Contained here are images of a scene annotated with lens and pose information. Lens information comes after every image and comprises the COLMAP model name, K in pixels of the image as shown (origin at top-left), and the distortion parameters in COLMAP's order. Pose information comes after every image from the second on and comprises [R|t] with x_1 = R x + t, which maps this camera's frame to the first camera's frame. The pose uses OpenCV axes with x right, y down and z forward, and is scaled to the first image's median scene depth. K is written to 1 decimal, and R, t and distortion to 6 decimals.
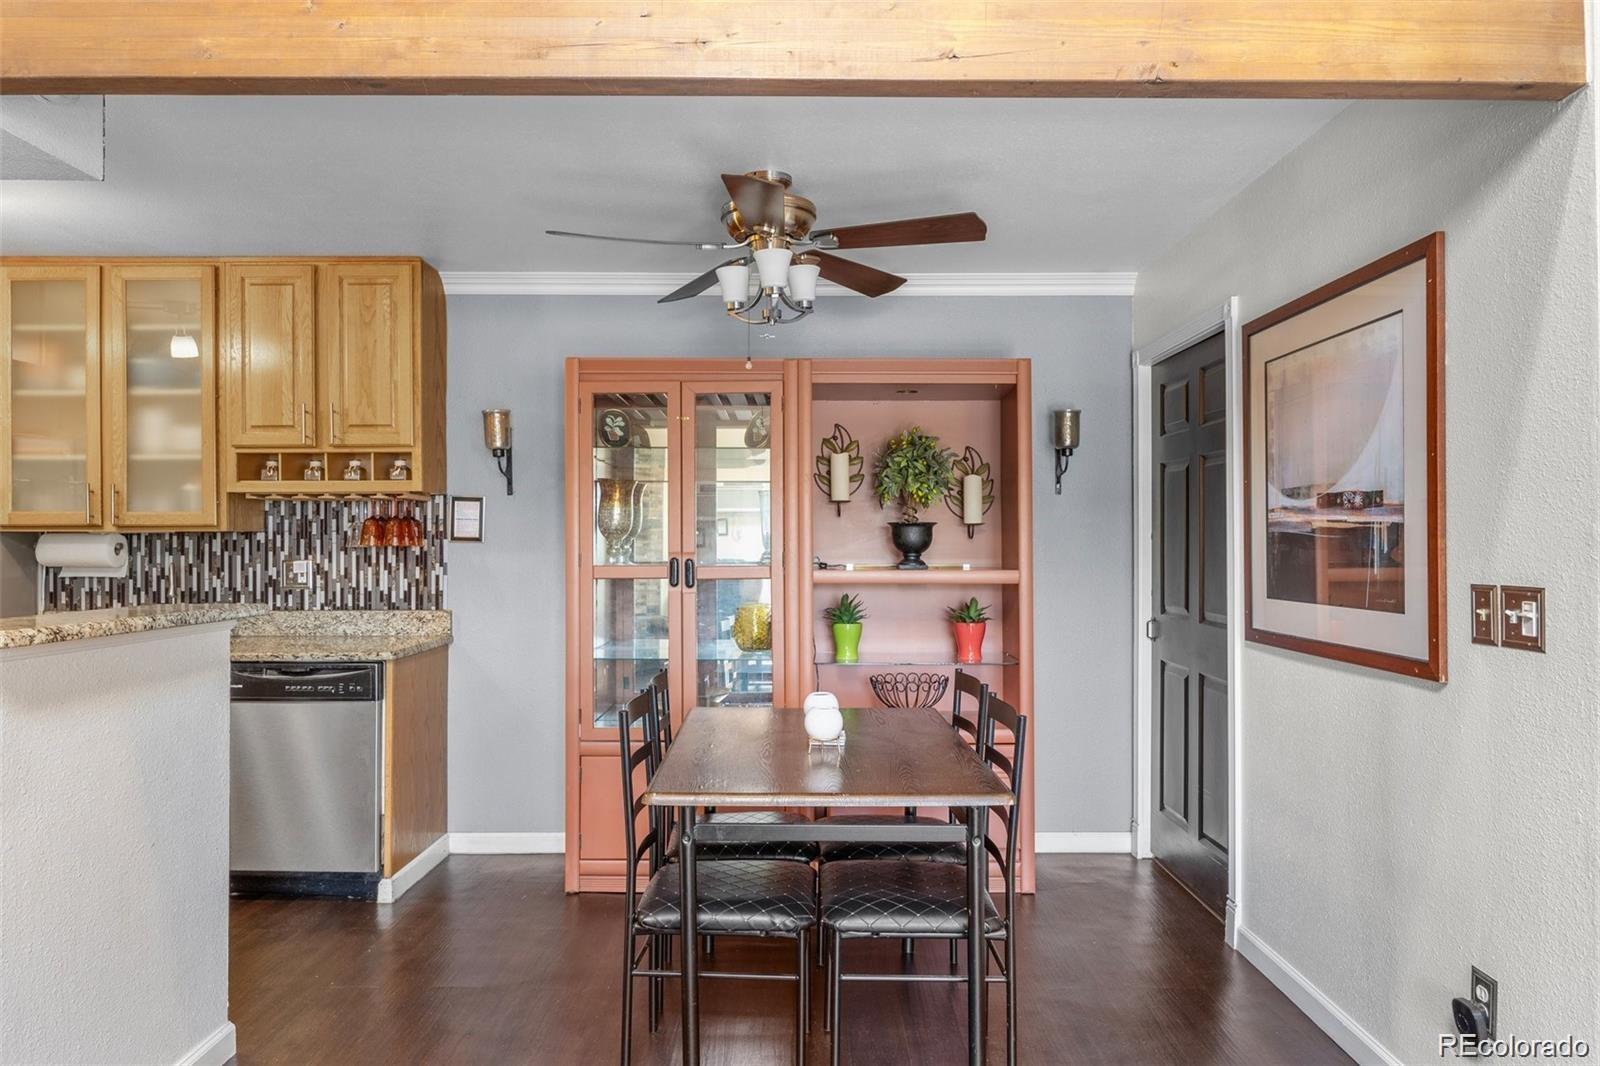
lens RADIAL K [[1052.8, 0, 796.4], [0, 1052.8, 542.3], [0, 0, 1]] dist [0.020422, -0.002088]
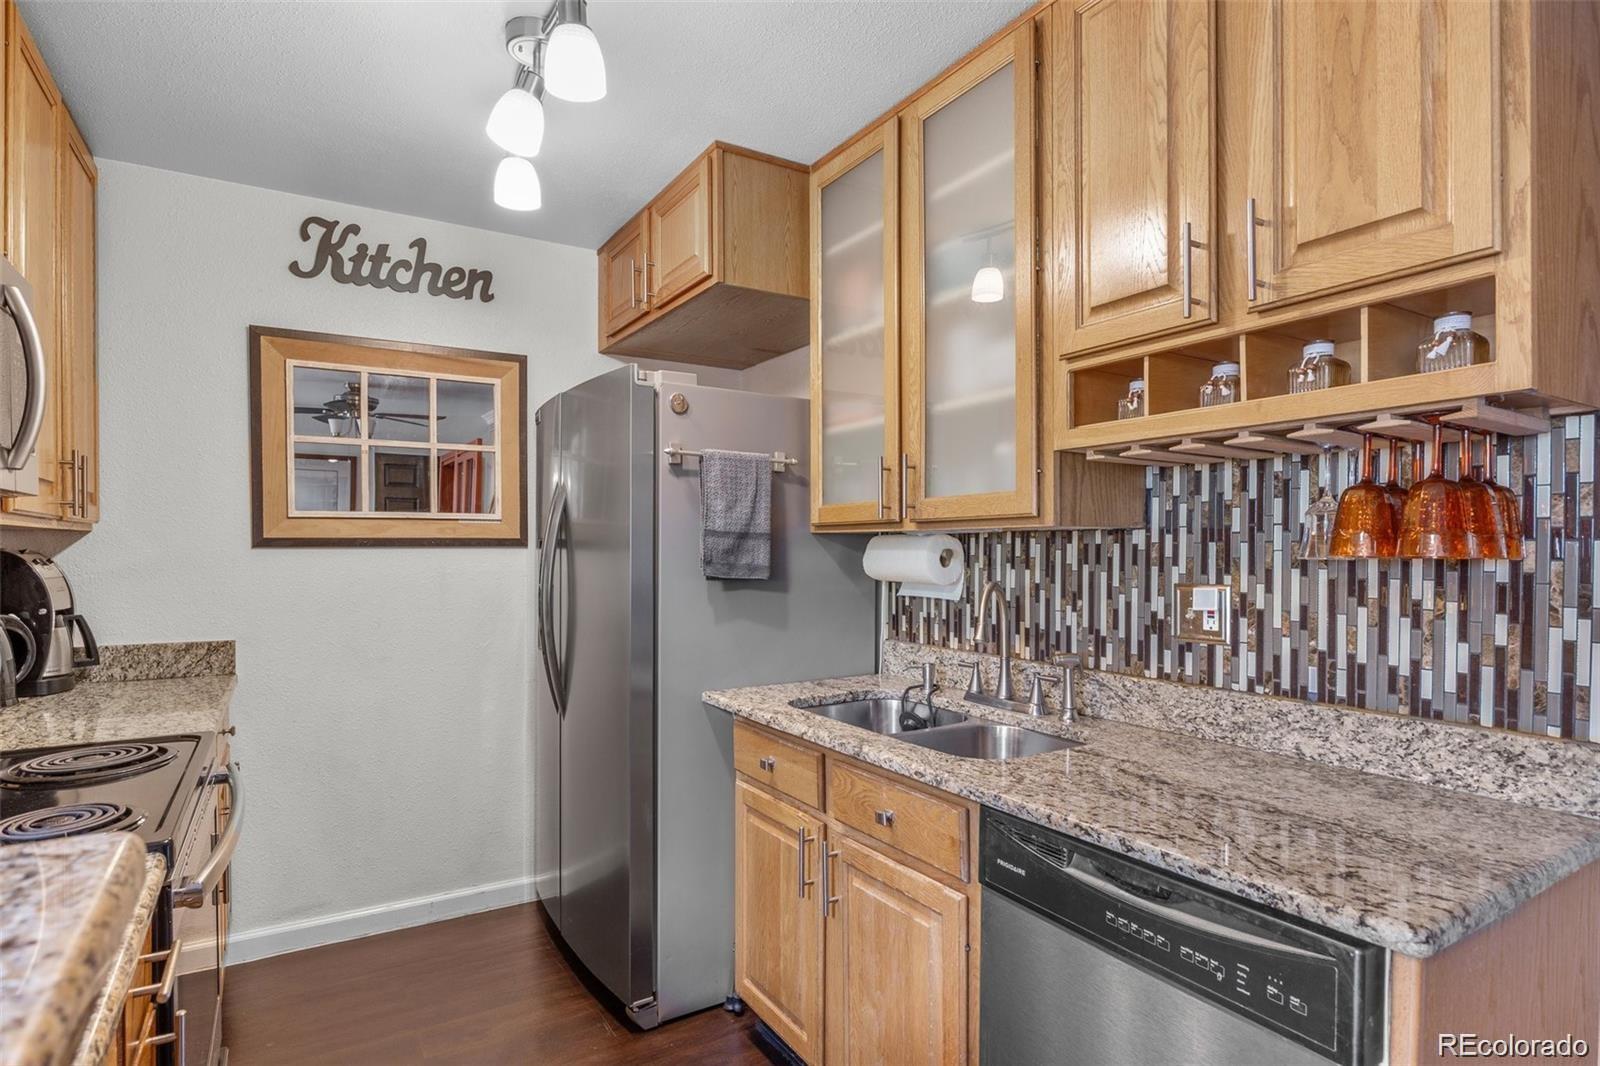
lens RADIAL K [[837.1, 0, 787.6], [0, 837.1, 558.0], [0, 0, 1]] dist [-0.011516, 0.000984]
pose [[0.522817, 0.011350, -0.852369, -0.240890], [-0.002592, 0.999928, 0.011725, 0.000477], [0.852441, -0.003920, 0.522809, 0.631333]]
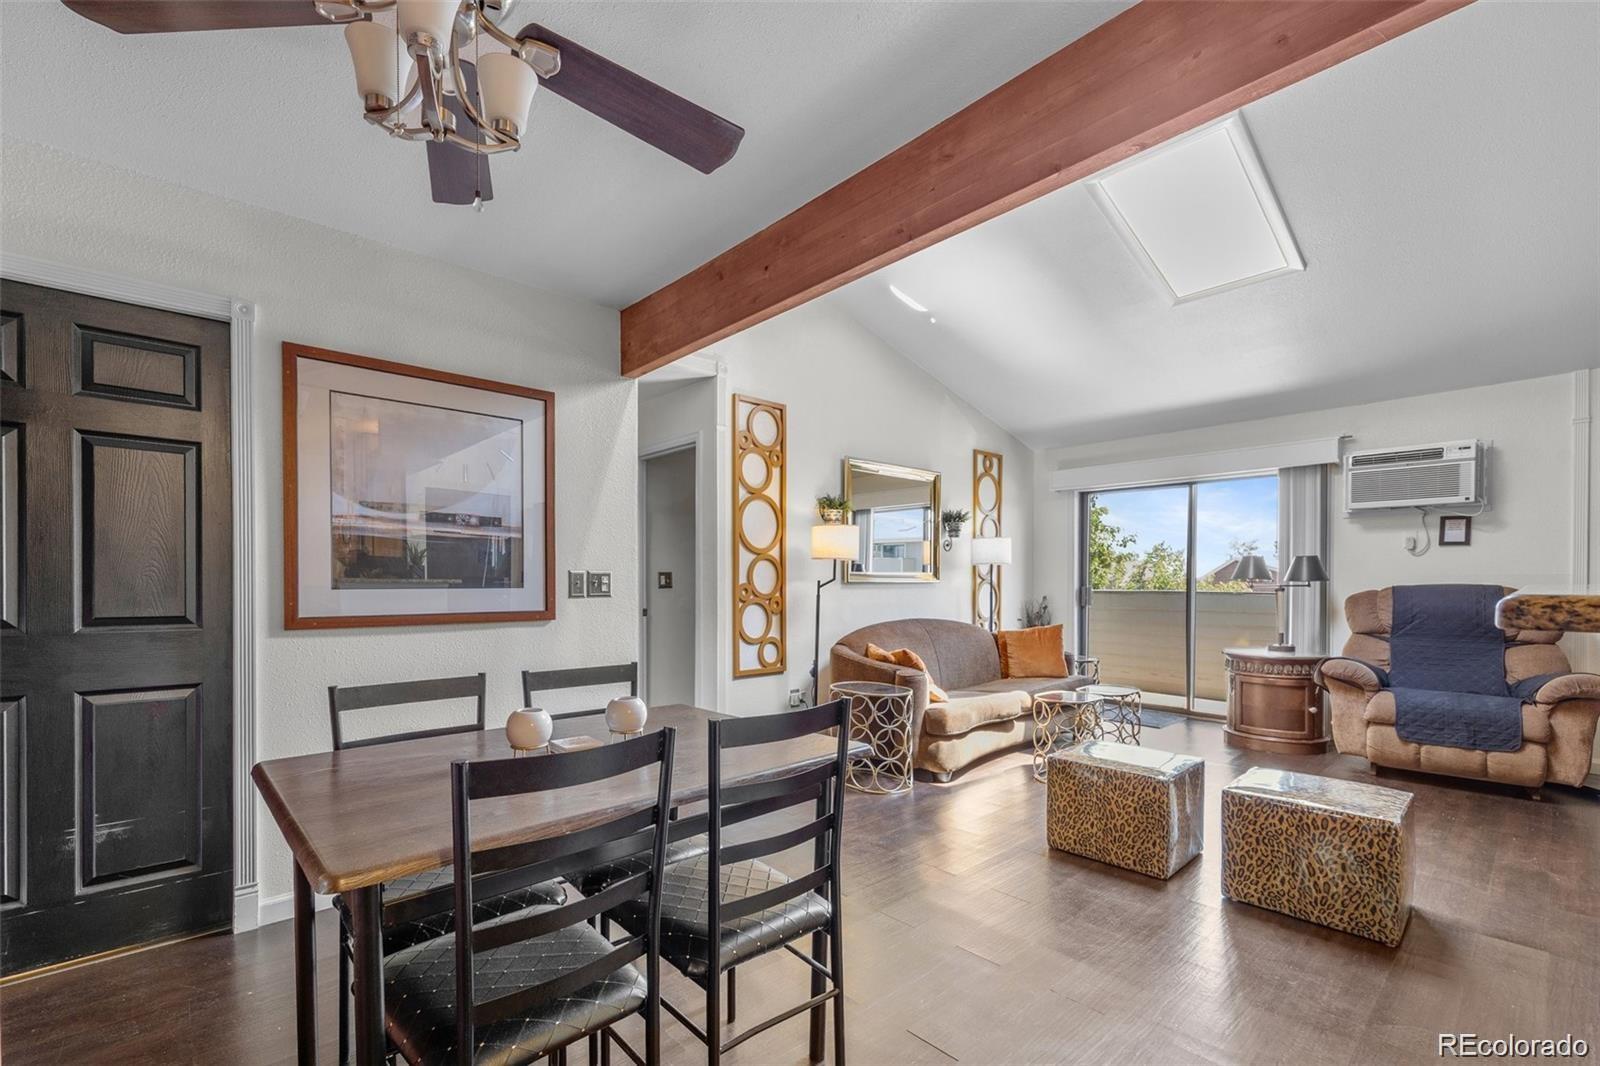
lens RADIAL K [[685.7, 0, 741.1], [0, 685.7, 589.0], [0, 0, 1]] dist [0.002152, 0.000217]
pose [[-0.639416, -0.007879, 0.768821, -0.319288], [-0.001022, 0.999955, 0.009398, 0.032379], [-0.768860, 0.005224, -0.639395, 0.814334]]
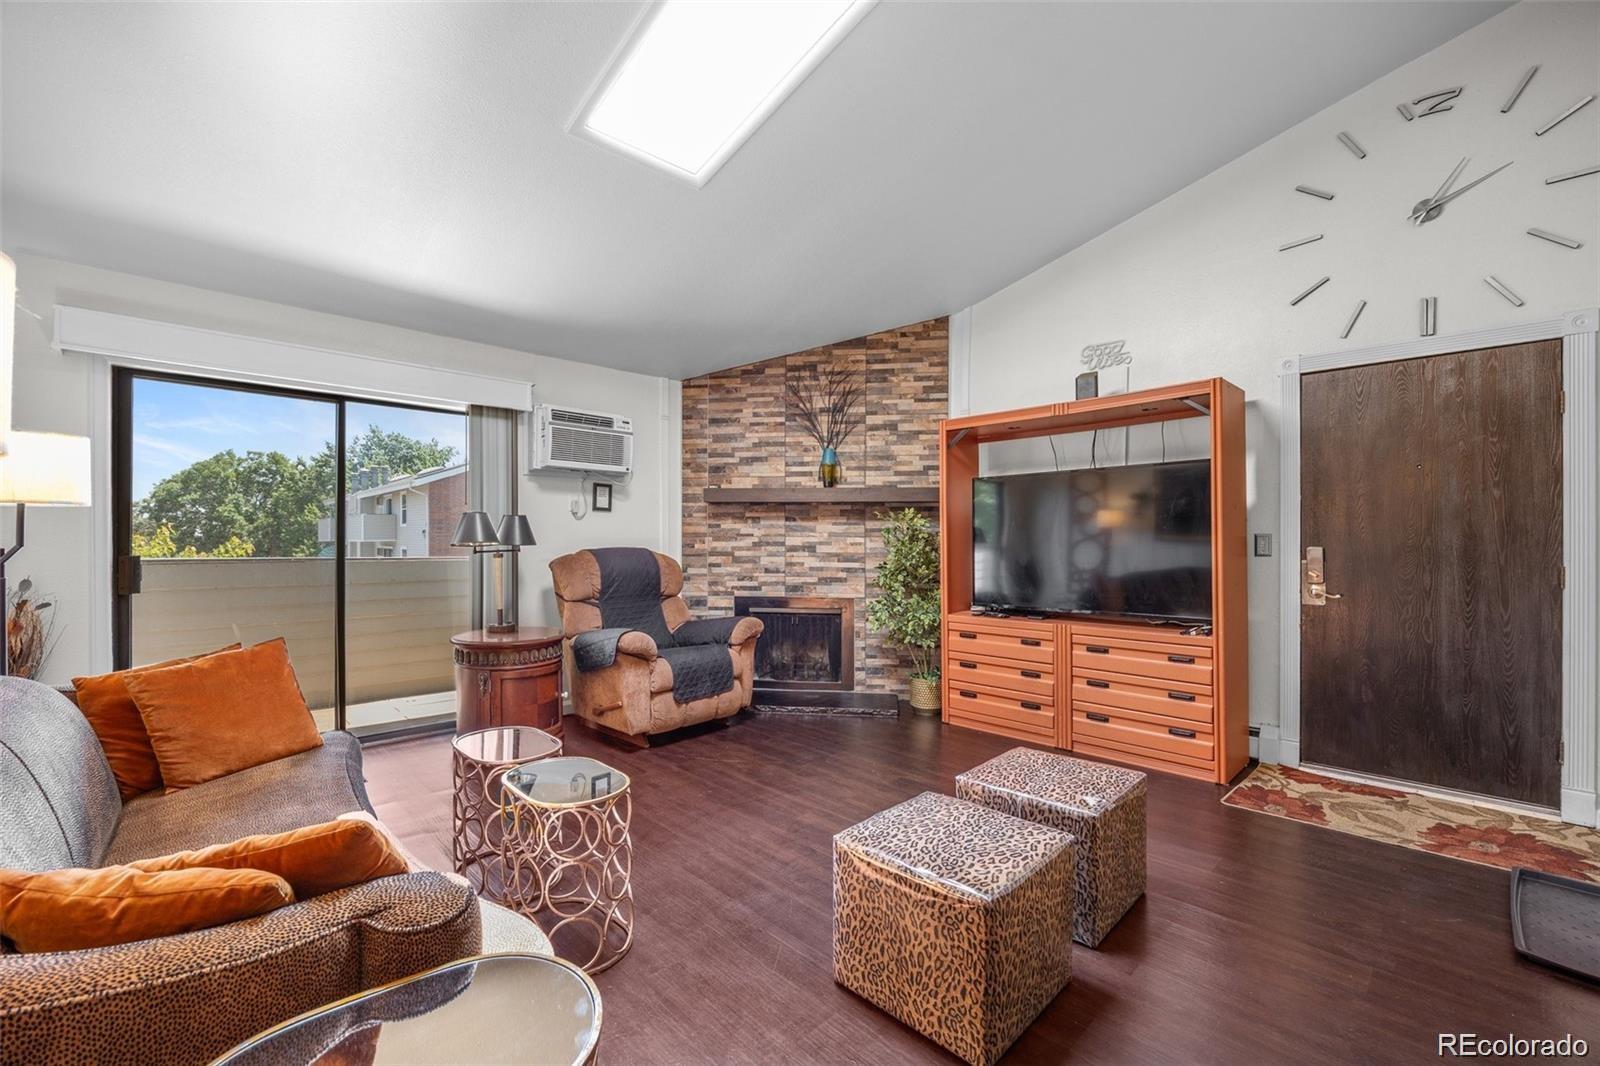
lens RADIAL K [[681.8, 0, 795.3], [0, 681.8, 536.2], [0, 0, 1]] dist [-0.004034, -0.001016]
pose [[-0.721326, -0.002928, -0.692589, 0.333938], [0.000544, 0.999988, -0.004795, 0.021171], [0.692595, -0.003836, -0.721316, 0.329895]]
